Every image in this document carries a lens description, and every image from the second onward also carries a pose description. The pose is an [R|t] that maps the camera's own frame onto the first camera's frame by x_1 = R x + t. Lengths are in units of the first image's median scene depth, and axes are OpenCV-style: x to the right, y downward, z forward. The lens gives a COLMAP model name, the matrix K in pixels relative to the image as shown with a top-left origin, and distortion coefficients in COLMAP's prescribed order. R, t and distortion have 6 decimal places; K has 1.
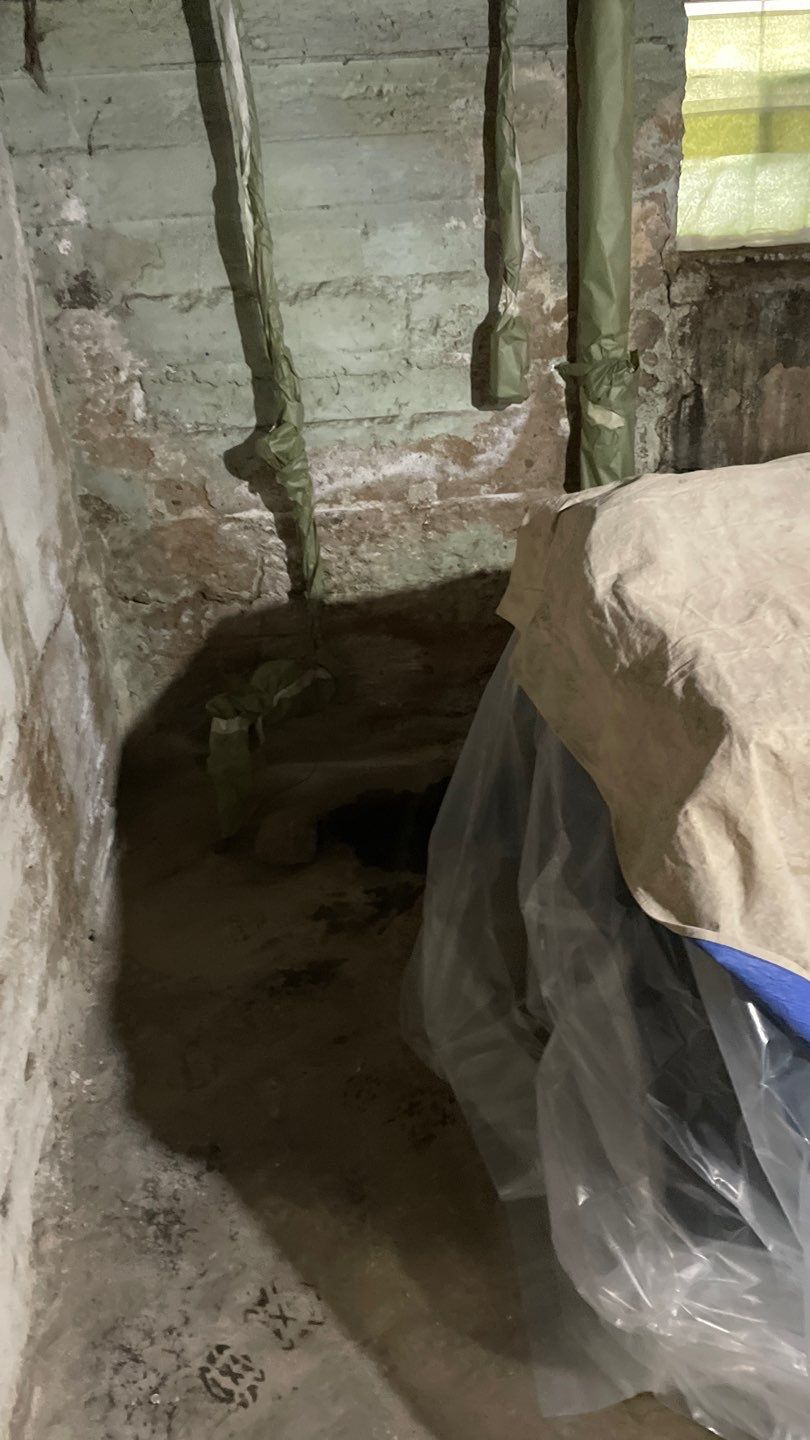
lens RADIAL K [[1094.1, 0, 423.9], [0, 1094.1, 709.4], [0, 0, 1]] dist [0.095874, -0.125350]
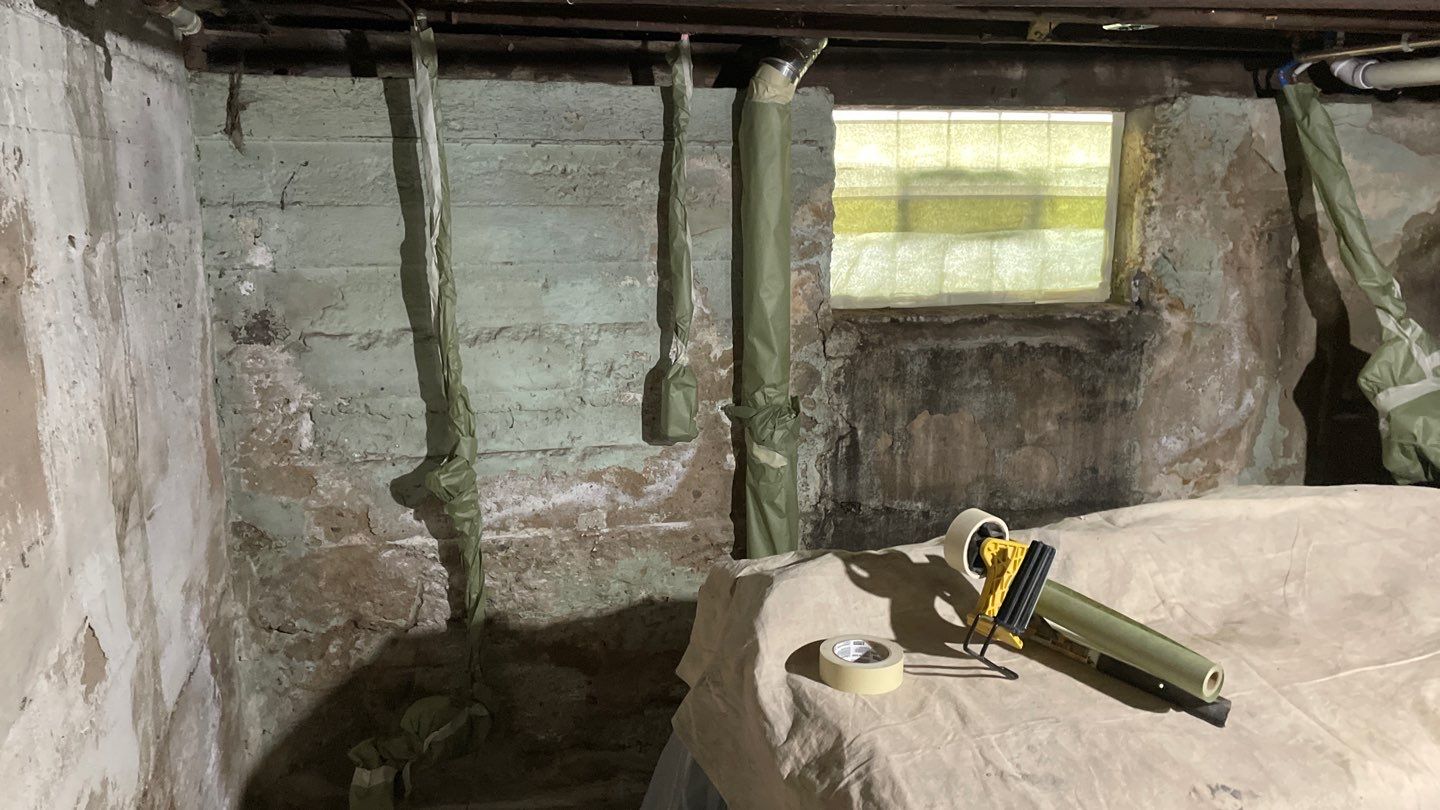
lens RADIAL K [[1094.1, 0, 727.0], [0, 1094.1, 402.0], [0, 0, 1]] dist [0.095874, -0.125350]
pose [[0.991313, 0.031573, 0.127678, -0.010935], [0.000506, 0.969837, -0.243753, -0.061390], [-0.131523, 0.241701, 0.961396, -0.013465]]
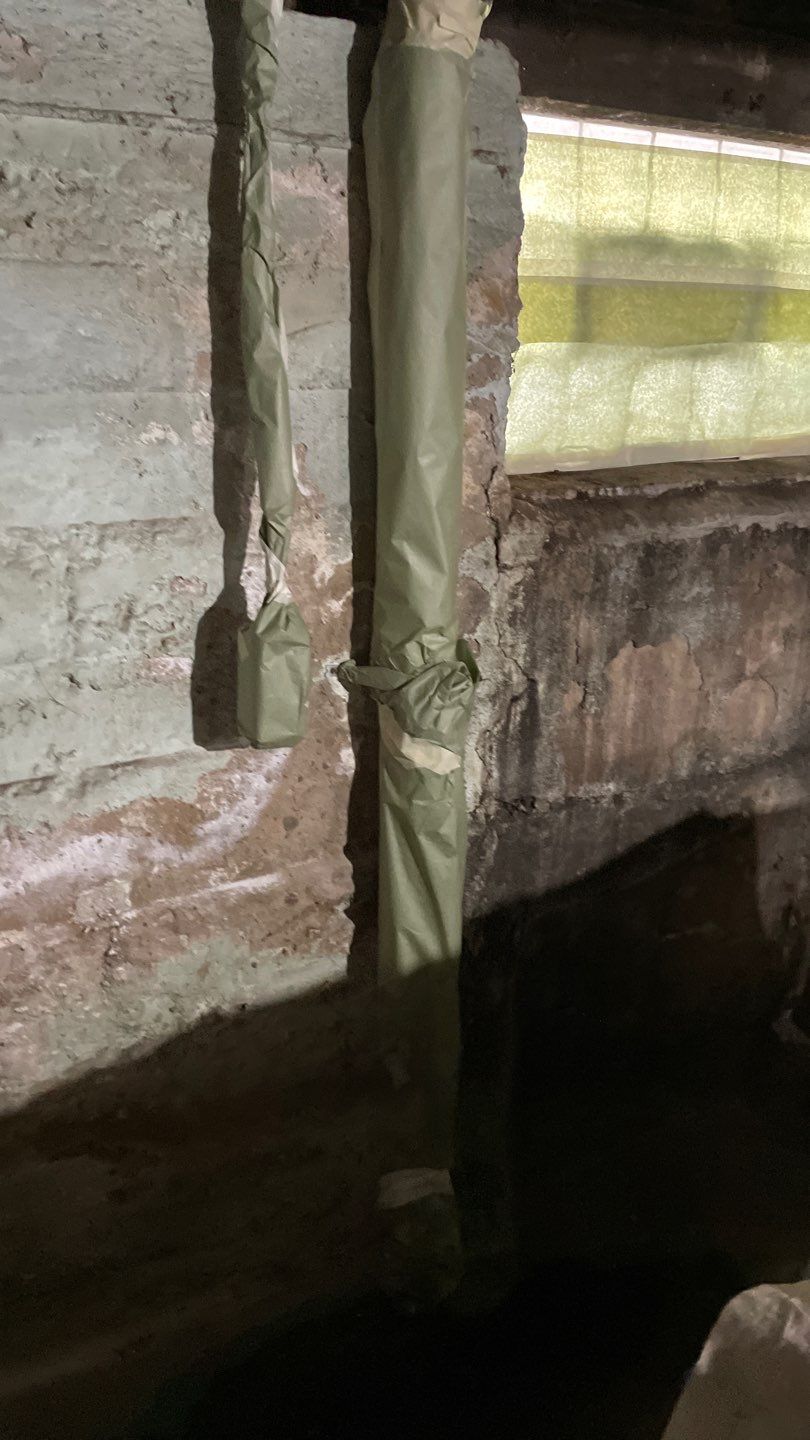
lens RADIAL K [[1094.1, 0, 407.2], [0, 1094.1, 707.1], [0, 0, 1]] dist [0.095874, -0.125350]
pose [[0.914411, -0.061361, 0.400108, -0.079814], [0.101592, 0.991596, -0.080108, -0.248871], [-0.391830, 0.113899, 0.912960, 0.476299]]
